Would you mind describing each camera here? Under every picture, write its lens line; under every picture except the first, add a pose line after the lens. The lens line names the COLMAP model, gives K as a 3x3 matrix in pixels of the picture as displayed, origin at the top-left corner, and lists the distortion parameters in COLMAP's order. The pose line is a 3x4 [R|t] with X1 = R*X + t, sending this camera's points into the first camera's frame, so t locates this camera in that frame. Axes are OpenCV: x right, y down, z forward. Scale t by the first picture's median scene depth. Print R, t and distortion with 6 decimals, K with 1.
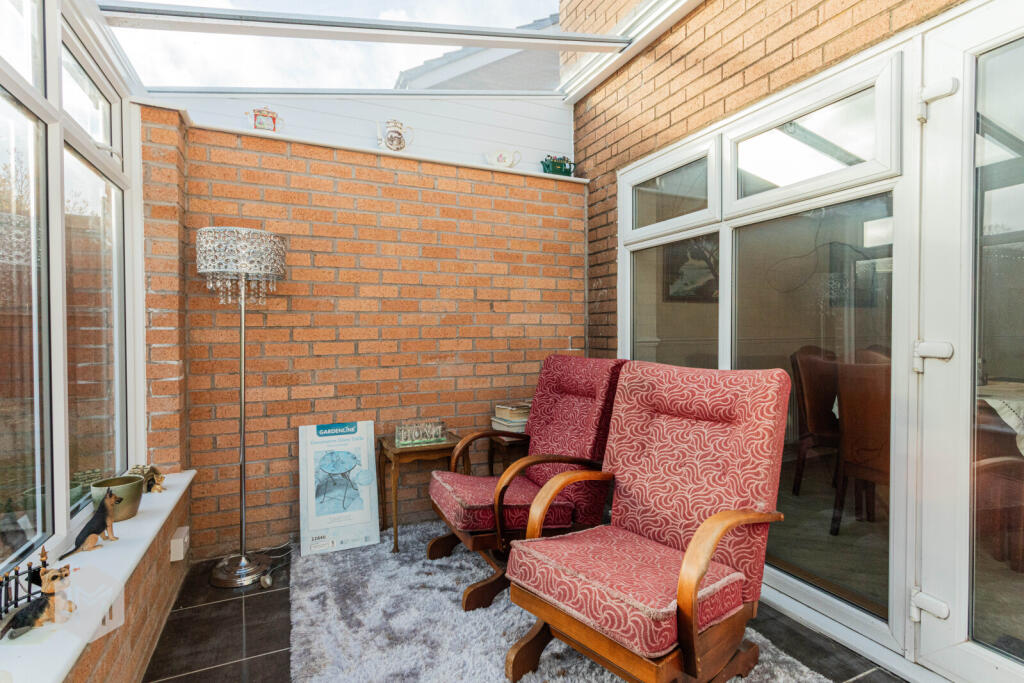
lens RADIAL K [[491.7, 0, 512.3], [0, 491.7, 337.4], [0, 0, 1]] dist [0.006632, 0.000496]
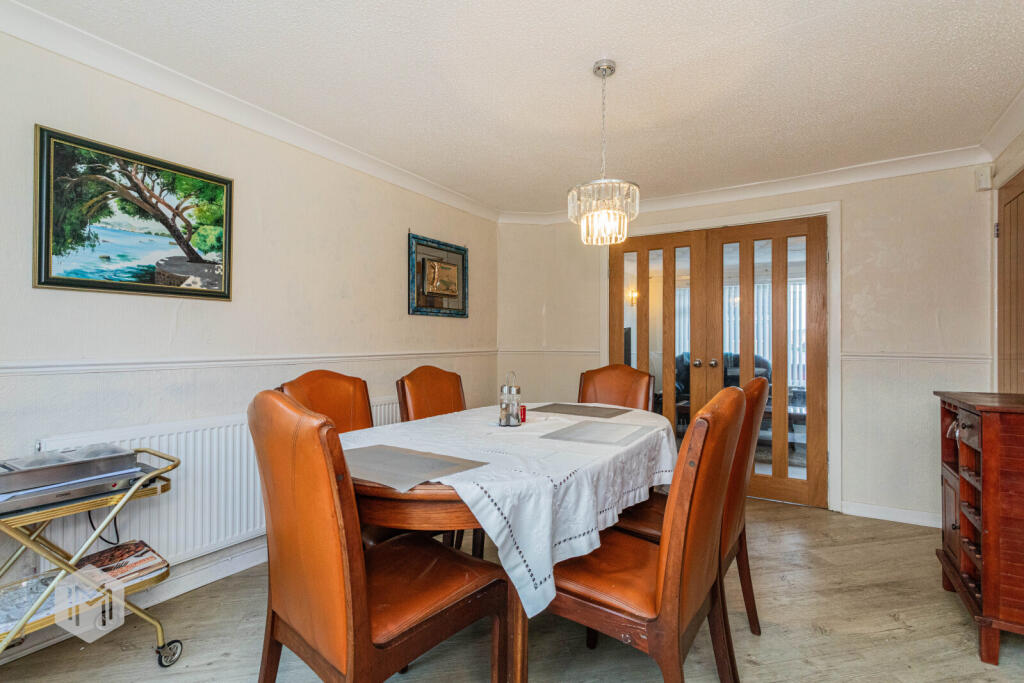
lens RADIAL K [[491.7, 0, 513.7], [0, 491.7, 338.6], [0, 0, 1]] dist [0.006632, 0.000496]
pose [[0.832768, 0.010796, 0.553516, 0.425541], [0.000759, 0.999787, -0.020642, -0.010736], [-0.553621, 0.017610, 0.832583, 0.315515]]
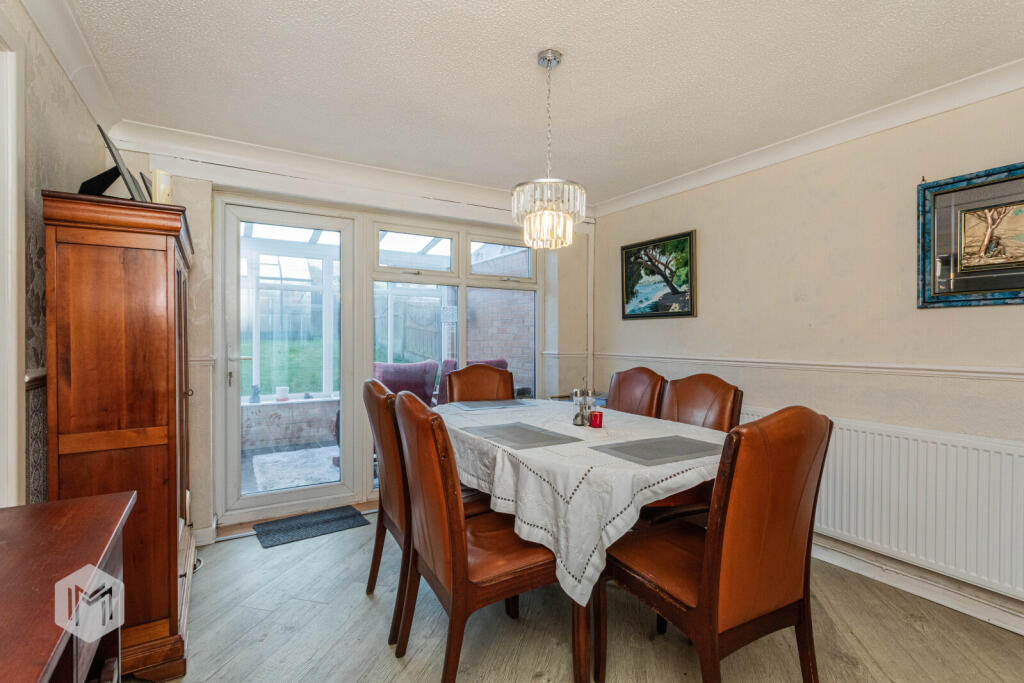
lens RADIAL K [[491.7, 0, 513.0], [0, 491.7, 341.0], [0, 0, 1]] dist [0.006632, 0.000496]
pose [[0.105364, 0.013372, -0.994344, 1.338174], [-0.015454, 0.999811, 0.011808, -0.034899], [0.994314, 0.014122, 0.105551, 0.631557]]
